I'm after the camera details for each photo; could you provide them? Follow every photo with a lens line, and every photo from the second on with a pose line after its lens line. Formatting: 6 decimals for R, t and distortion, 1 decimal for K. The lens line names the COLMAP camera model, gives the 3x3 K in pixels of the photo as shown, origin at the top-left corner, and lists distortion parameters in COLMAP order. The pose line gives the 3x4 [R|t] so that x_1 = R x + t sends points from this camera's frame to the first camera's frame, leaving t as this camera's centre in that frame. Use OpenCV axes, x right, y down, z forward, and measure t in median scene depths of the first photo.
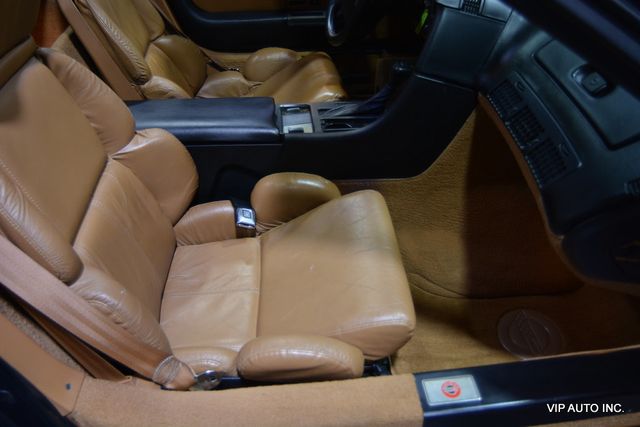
lens RADIAL K [[518.4, 0, 320.0], [0, 518.4, 213.5], [0, 0, 1]] dist [-0.005214, -0.005081]
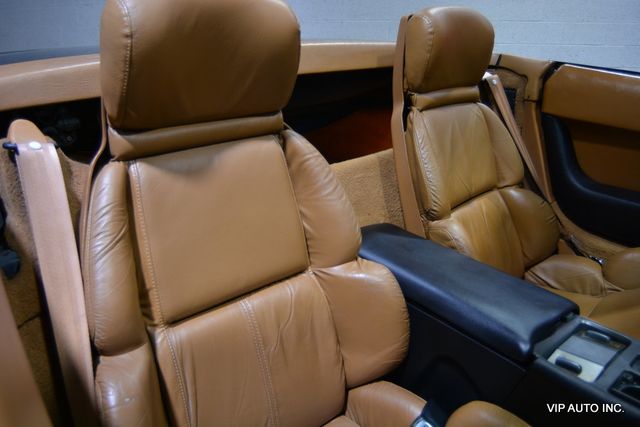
lens RADIAL K [[518.4, 0, 320.0], [0, 518.4, 213.5], [0, 0, 1]] dist [-0.005214, -0.005081]
pose [[0.597425, 0.312320, -0.738606, 0.166112], [-0.521030, 0.851323, -0.061456, -0.122864], [0.609599, 0.421551, 0.671330, 0.355205]]
